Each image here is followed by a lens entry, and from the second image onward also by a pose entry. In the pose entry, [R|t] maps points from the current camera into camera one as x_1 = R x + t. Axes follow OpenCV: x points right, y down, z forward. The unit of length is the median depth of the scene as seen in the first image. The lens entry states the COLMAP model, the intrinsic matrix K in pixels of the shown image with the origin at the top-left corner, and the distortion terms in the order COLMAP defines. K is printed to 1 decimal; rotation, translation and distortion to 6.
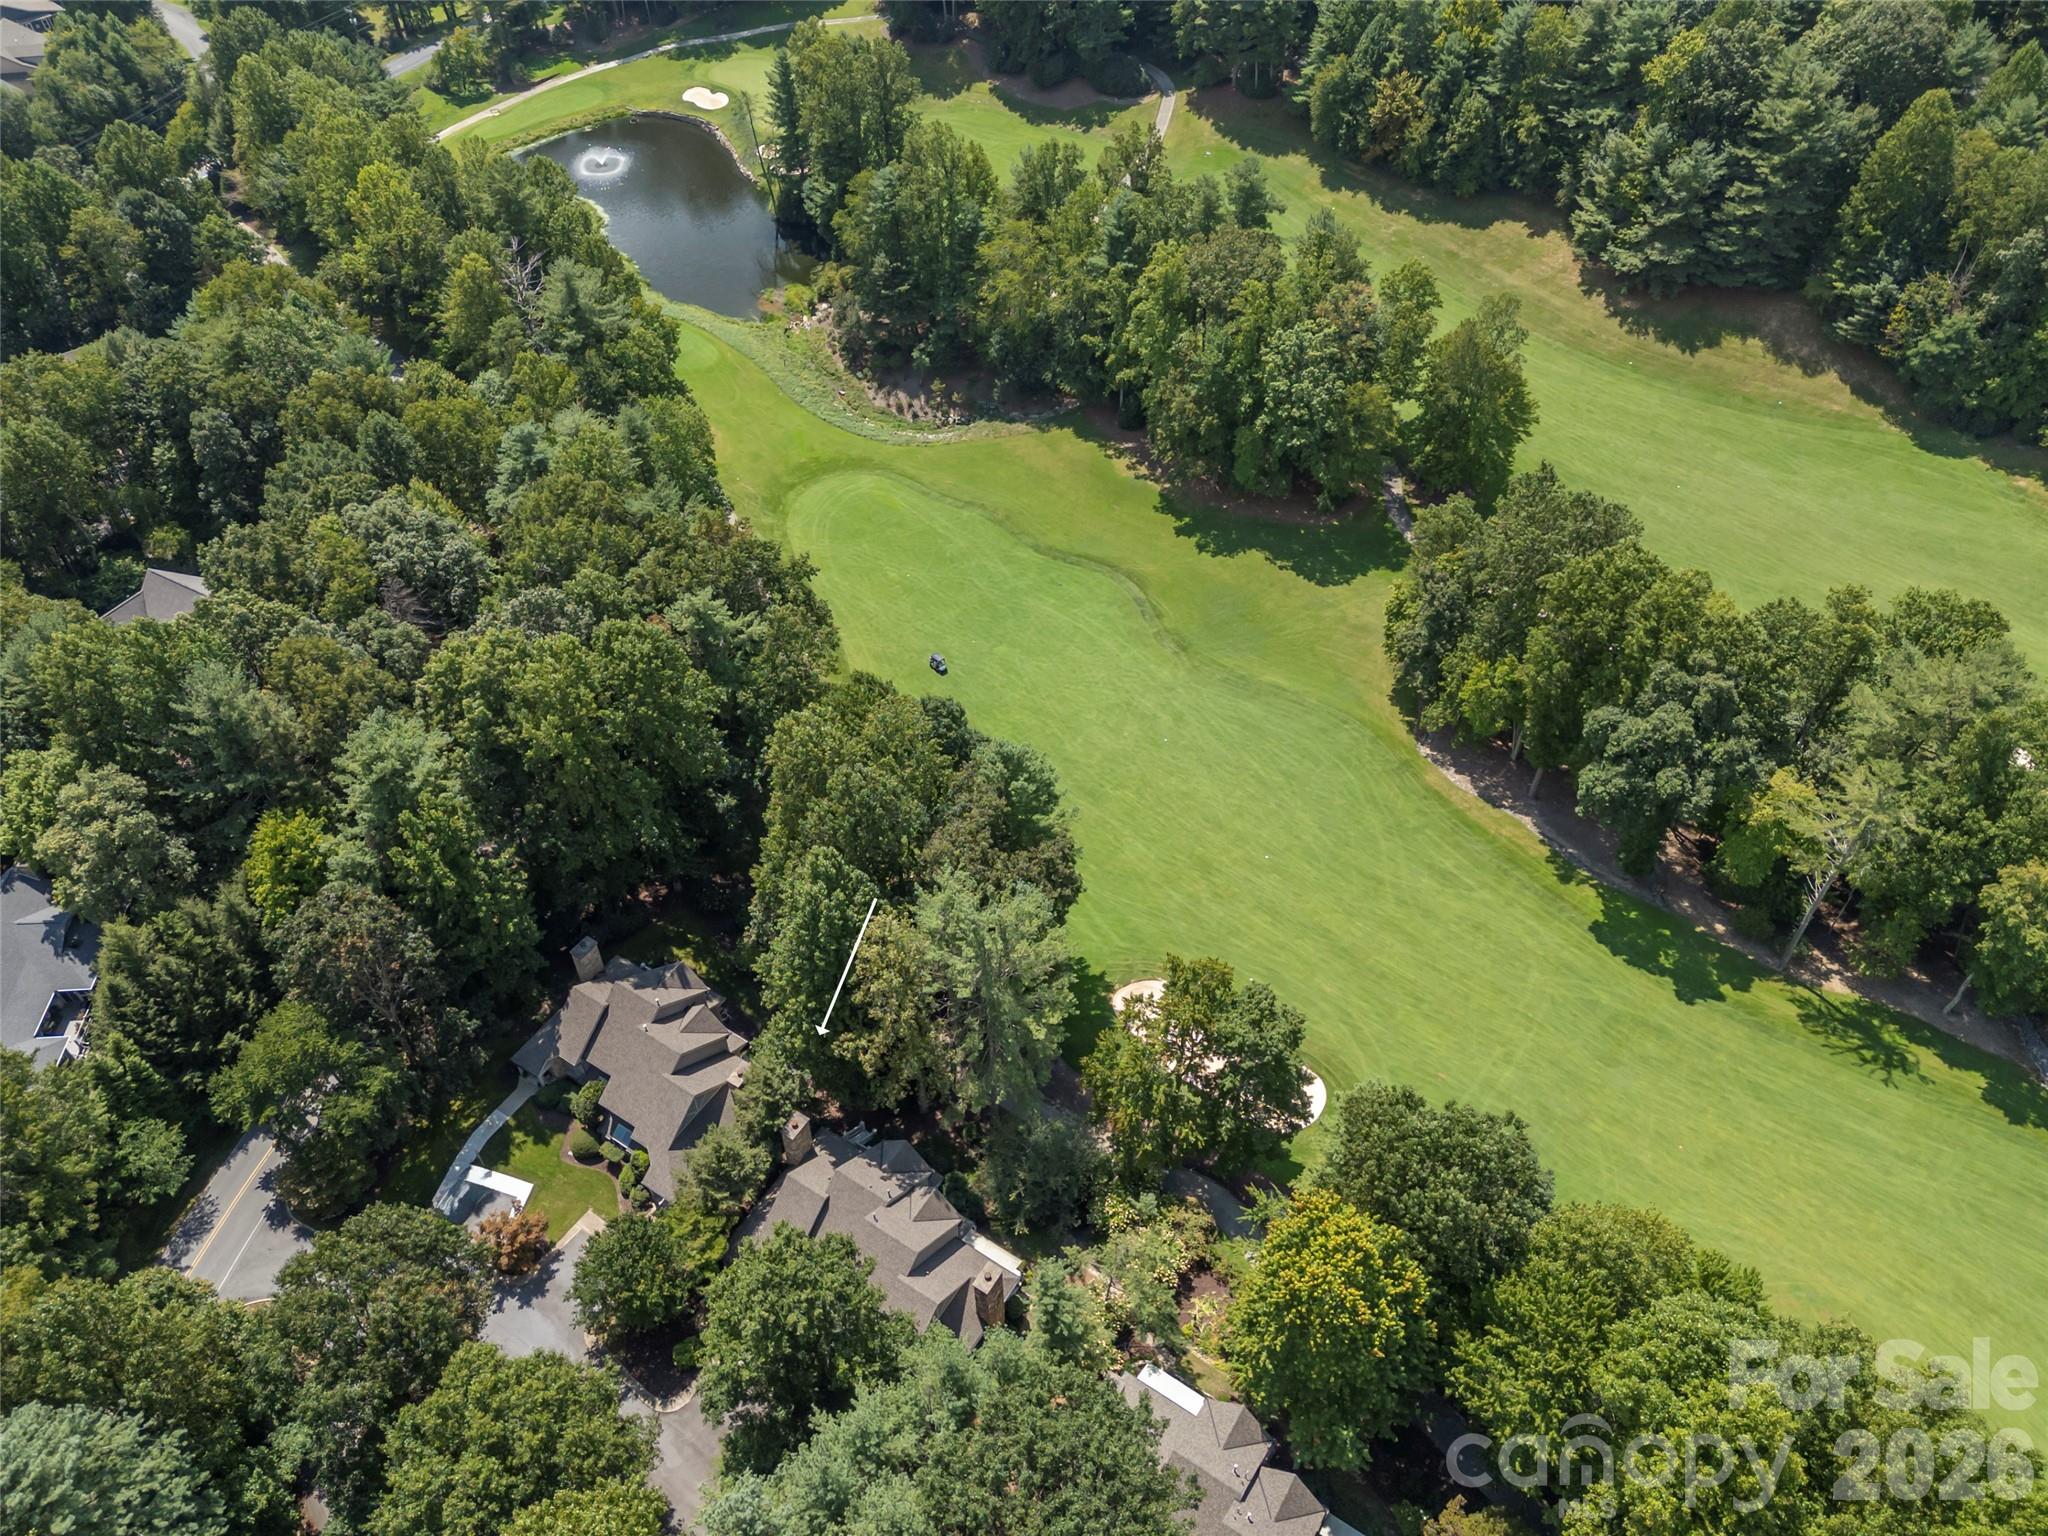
lens RADIAL K [[1498.2, 0, 1027.9], [0, 1498.2, 764.3], [0, 0, 1]] dist [0.086229, -0.045140]
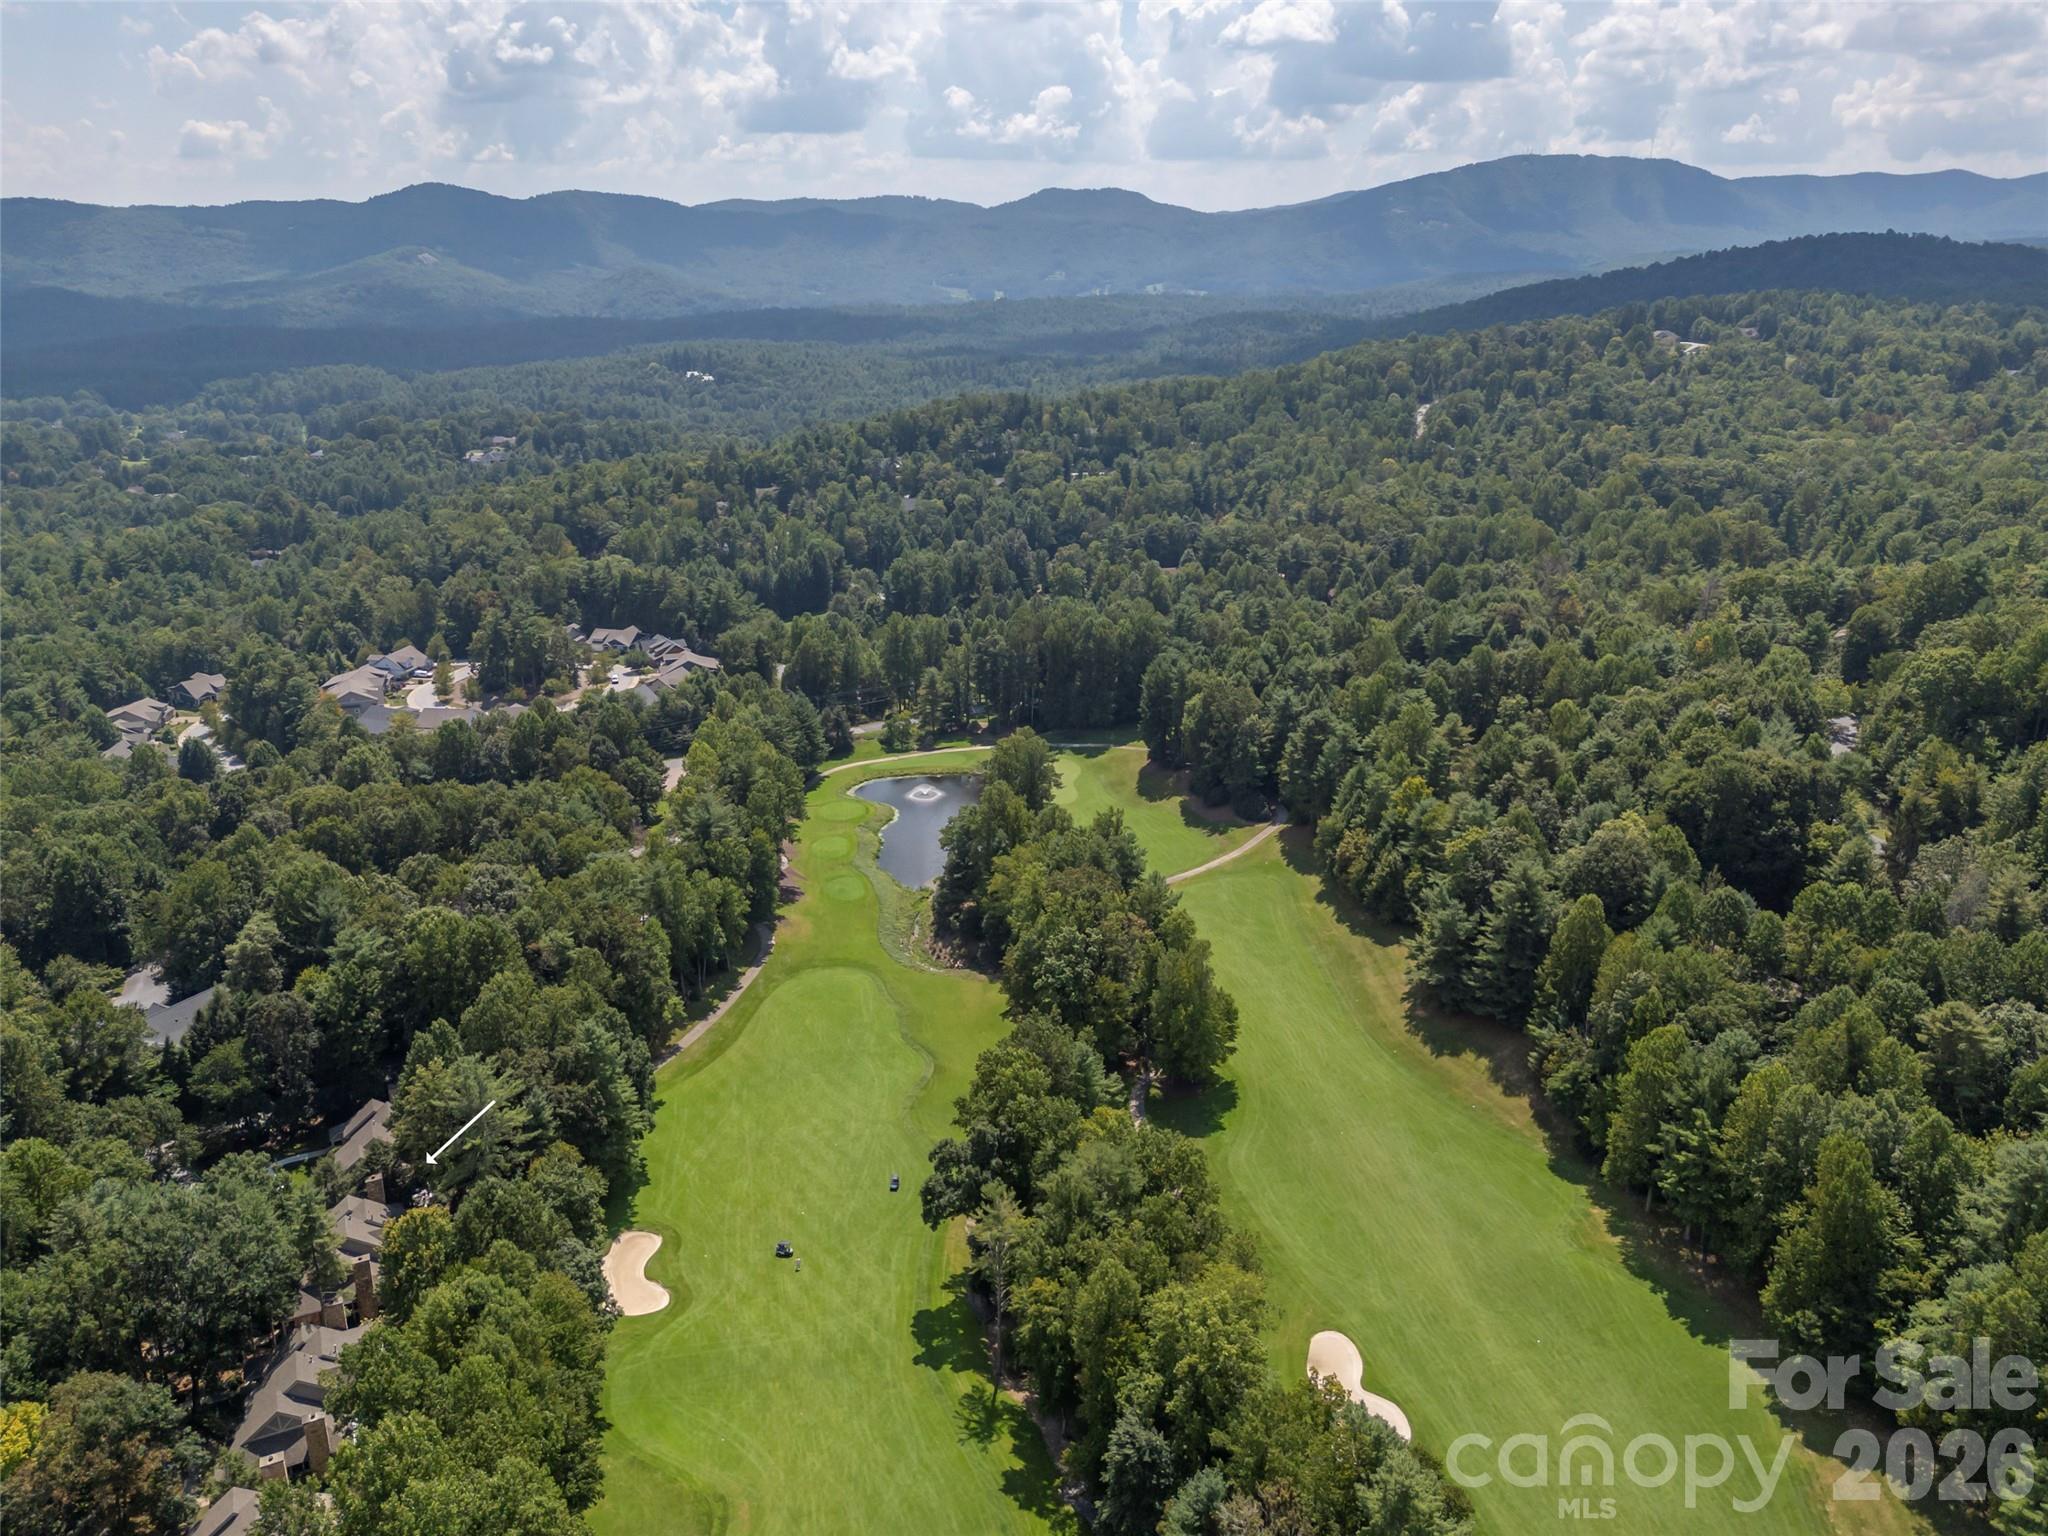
lens RADIAL K [[1498.2, 0, 1020.4], [0, 1498.2, 784.1], [0, 0, 1]] dist [0.086229, -0.045140]
pose [[0.850171, 0.186415, -0.492401, 0.692400], [-0.387325, 0.854923, -0.345089, 0.092598], [0.356635, 0.484103, 0.799034, -0.196953]]
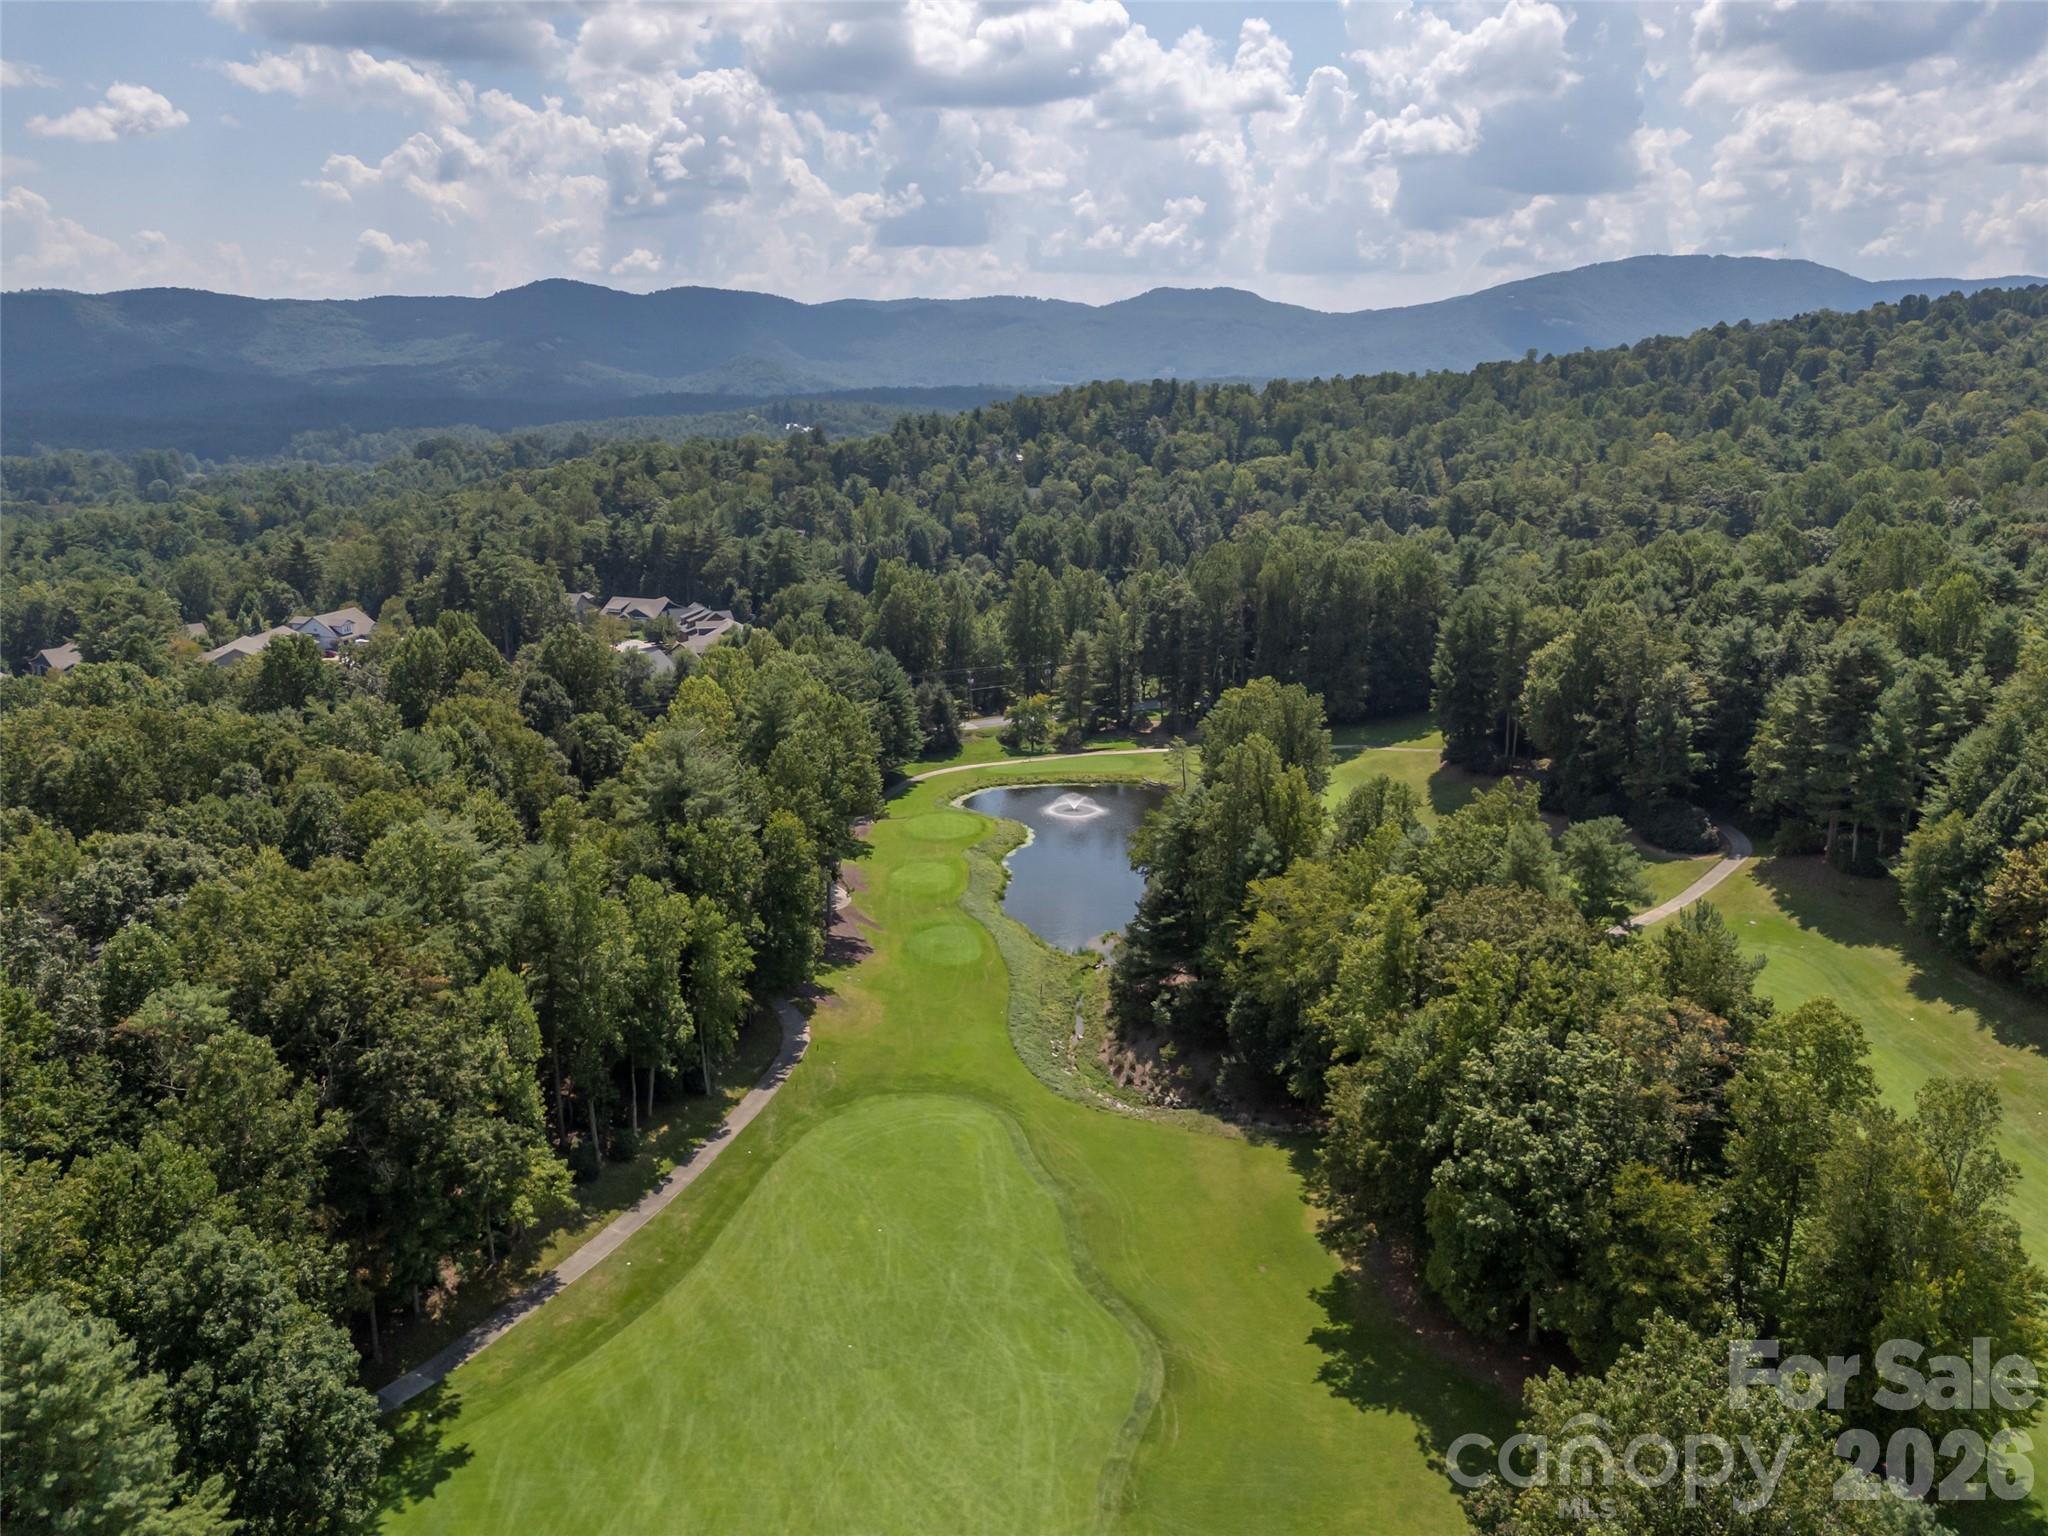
lens RADIAL K [[1498.2, 0, 1019.4], [0, 1498.2, 773.5], [0, 0, 1]] dist [0.086229, -0.045140]
pose [[0.813030, 0.169862, -0.556892, 0.271111], [-0.432678, 0.816289, -0.382702, -0.056296], [0.389578, 0.552104, 0.737164, 0.385198]]
